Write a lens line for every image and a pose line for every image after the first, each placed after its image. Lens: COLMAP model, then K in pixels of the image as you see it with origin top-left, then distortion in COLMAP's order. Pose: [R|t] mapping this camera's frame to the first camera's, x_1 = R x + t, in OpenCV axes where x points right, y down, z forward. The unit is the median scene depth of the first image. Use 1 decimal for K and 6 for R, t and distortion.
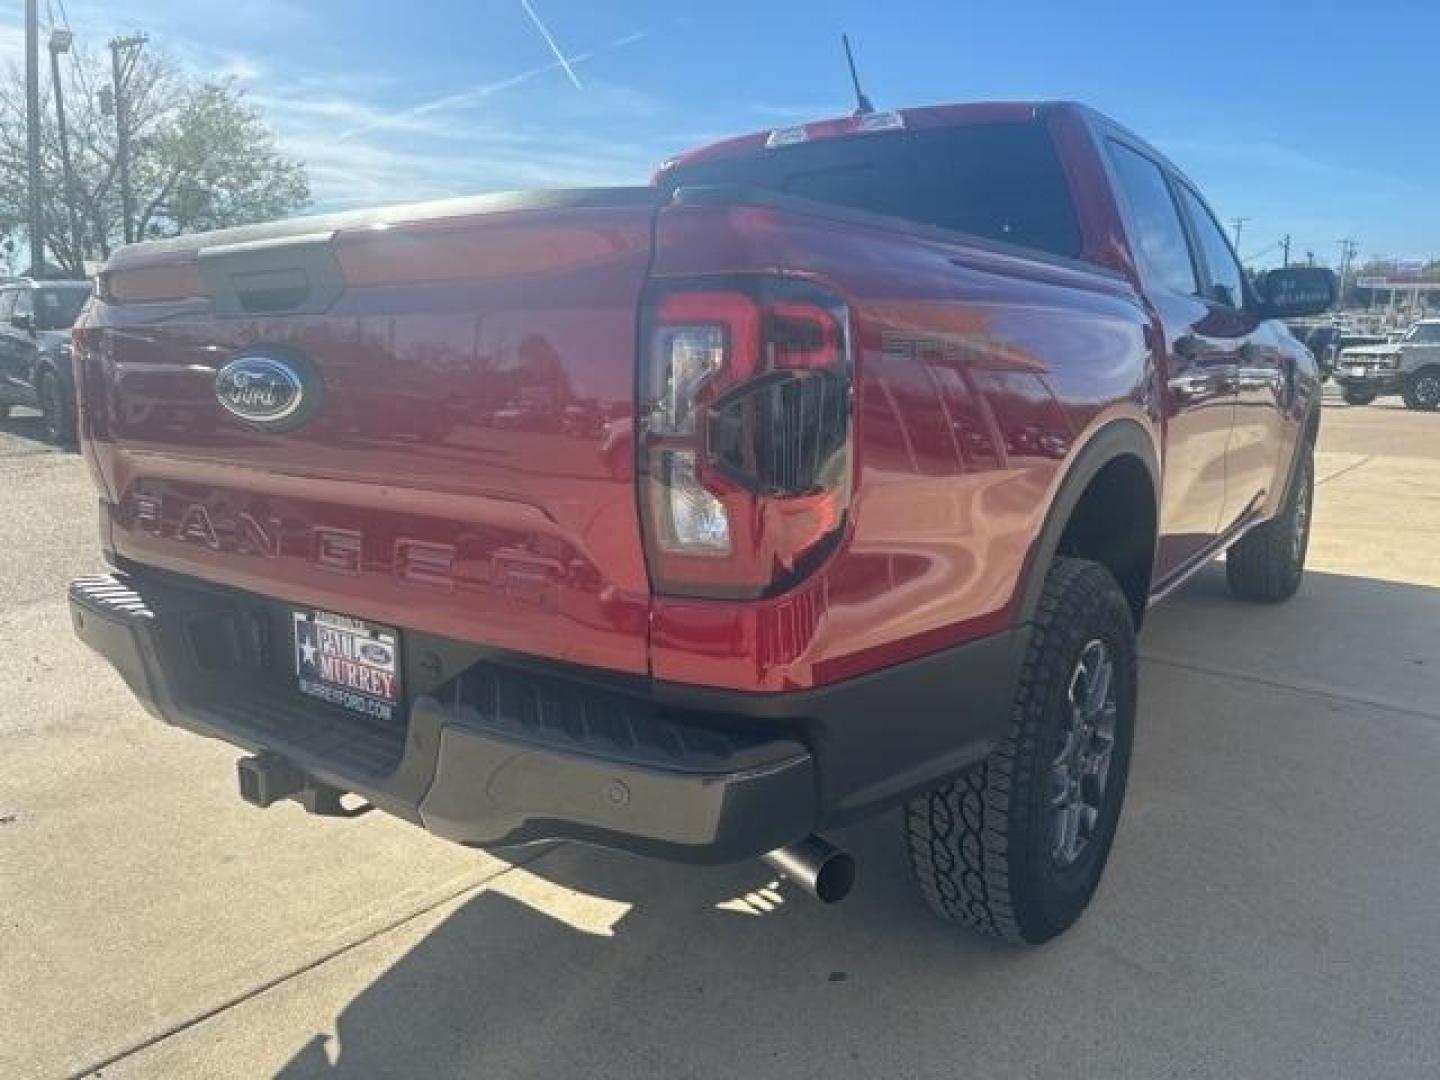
lens RADIAL K [[1008.7, 0, 716.5], [0, 1008.7, 553.5], [0, 0, 1]] dist [0.086581, -0.080462]
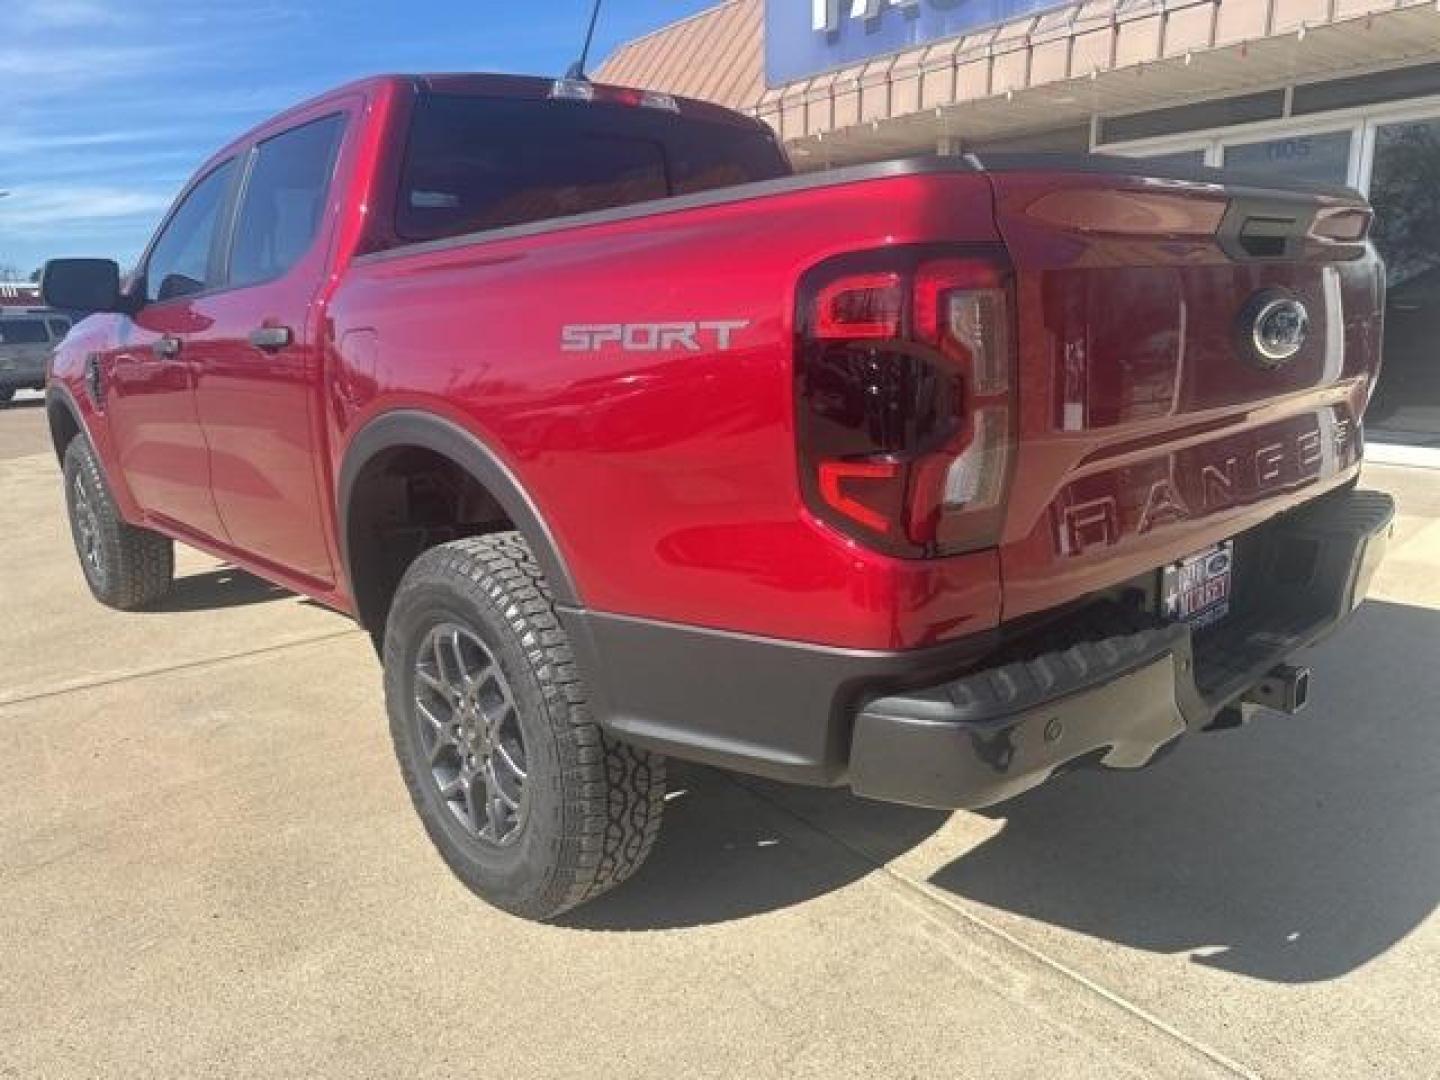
lens RADIAL K [[1033.3, 0, 711.4], [0, 1033.3, 531.2], [0, 0, 1]] dist [0.161992, -0.212630]
pose [[0.170238, -0.210984, 0.962551, -1.498708], [0.229358, 0.958466, 0.169524, -0.256925], [-0.958339, 0.191909, 0.211558, 1.225664]]
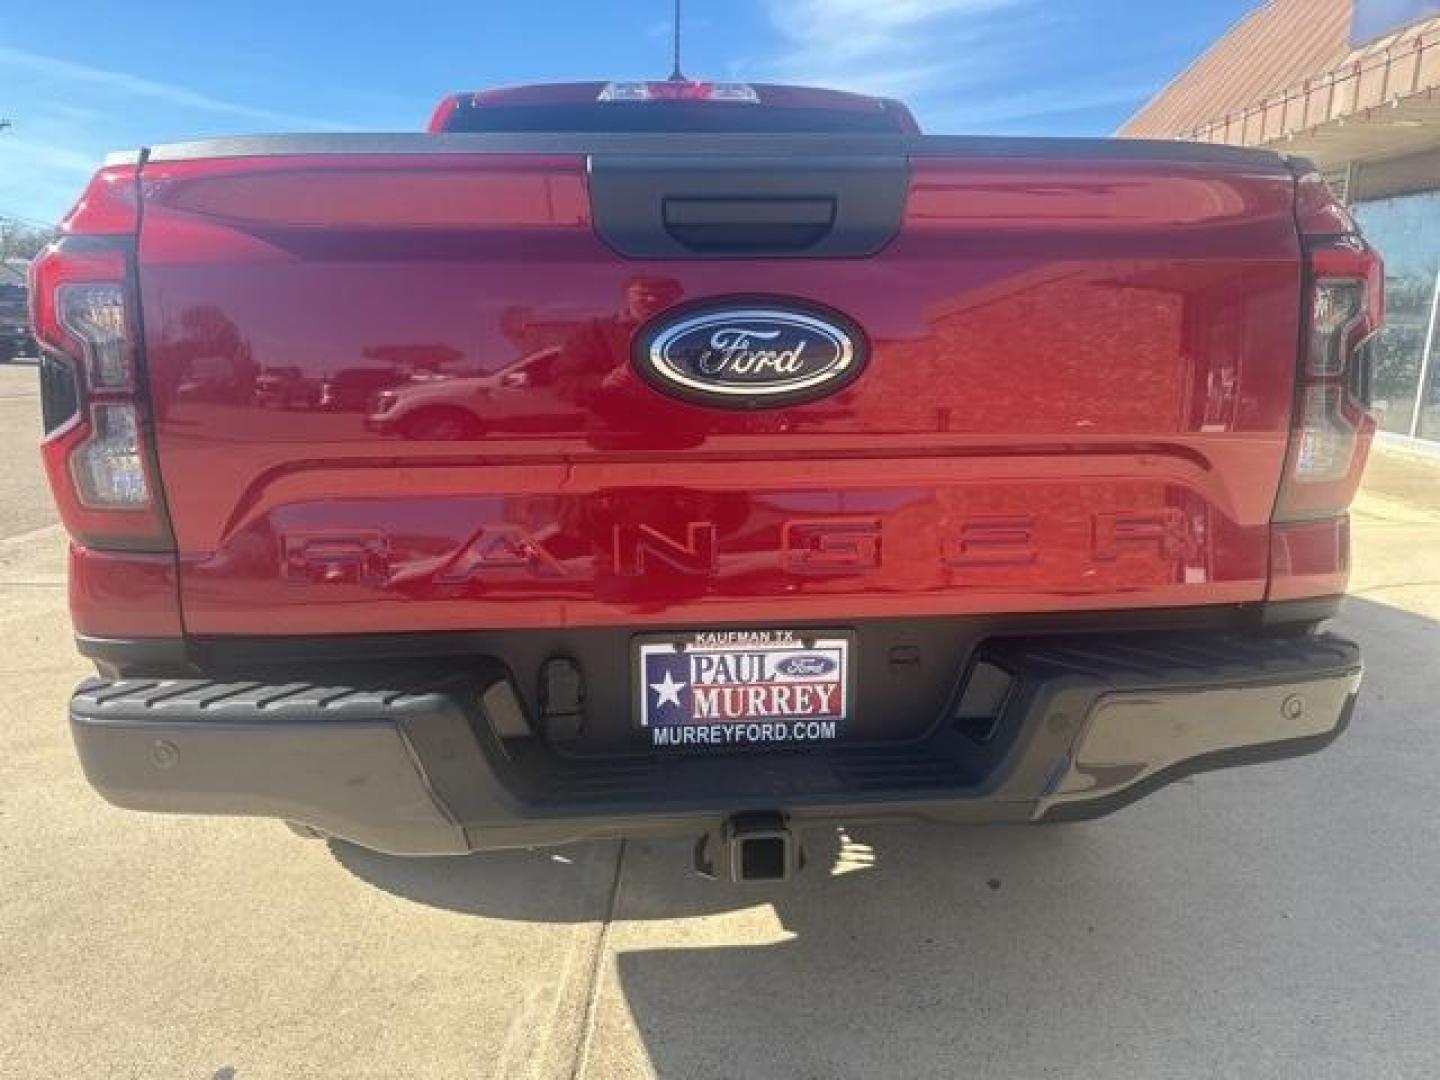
lens RADIAL K [[1008.7, 0, 716.5], [0, 1008.7, 553.5], [0, 0, 1]] dist [0.086581, -0.080462]
pose [[0.753880, -0.139977, 0.641928, -0.874441], [0.131040, 0.989445, 0.061862, -0.053218], [-0.643811, 0.037482, 0.764266, 0.382829]]
